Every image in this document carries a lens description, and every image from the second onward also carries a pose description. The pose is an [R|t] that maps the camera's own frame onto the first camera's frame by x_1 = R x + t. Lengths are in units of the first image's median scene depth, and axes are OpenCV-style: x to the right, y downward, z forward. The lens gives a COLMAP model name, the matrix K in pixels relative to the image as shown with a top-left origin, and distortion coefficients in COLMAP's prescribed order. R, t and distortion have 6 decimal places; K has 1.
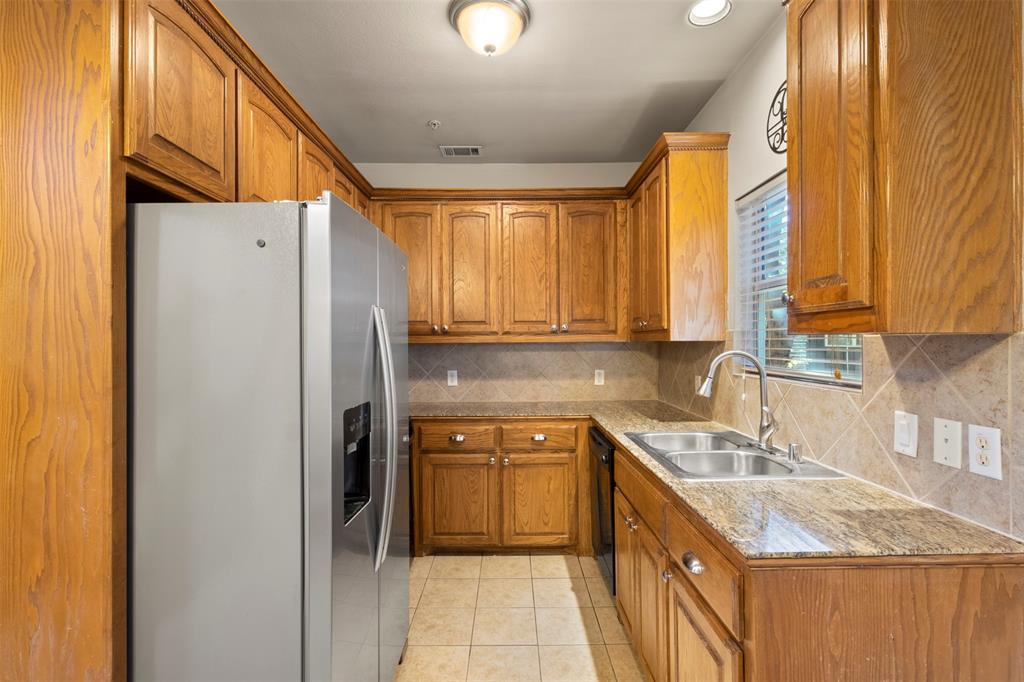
lens RADIAL K [[472.5, 0, 509.4], [0, 472.5, 339.6], [0, 0, 1]] dist [0.001134, -0.000324]
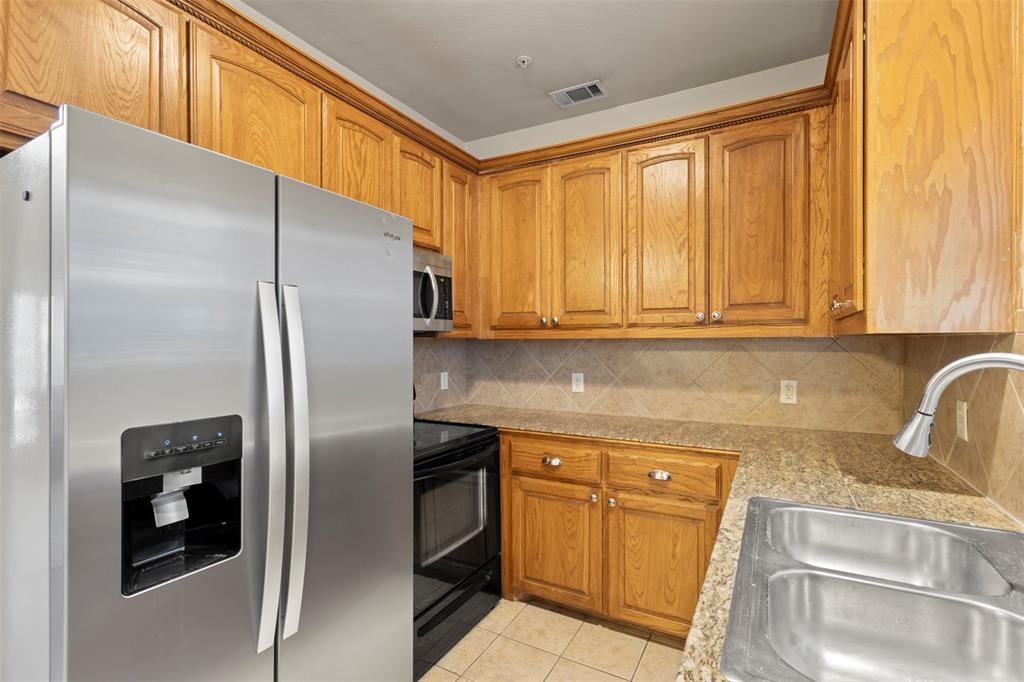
lens RADIAL K [[471.3, 0, 512.0], [0, 471.3, 341.0], [0, 0, 1]] dist [0.000215, 0.000815]
pose [[0.876218, 0.003989, -0.481899, 0.184678], [-0.001149, 0.999980, 0.006189, 0.006445], [0.481914, -0.004869, 0.876205, 0.264943]]
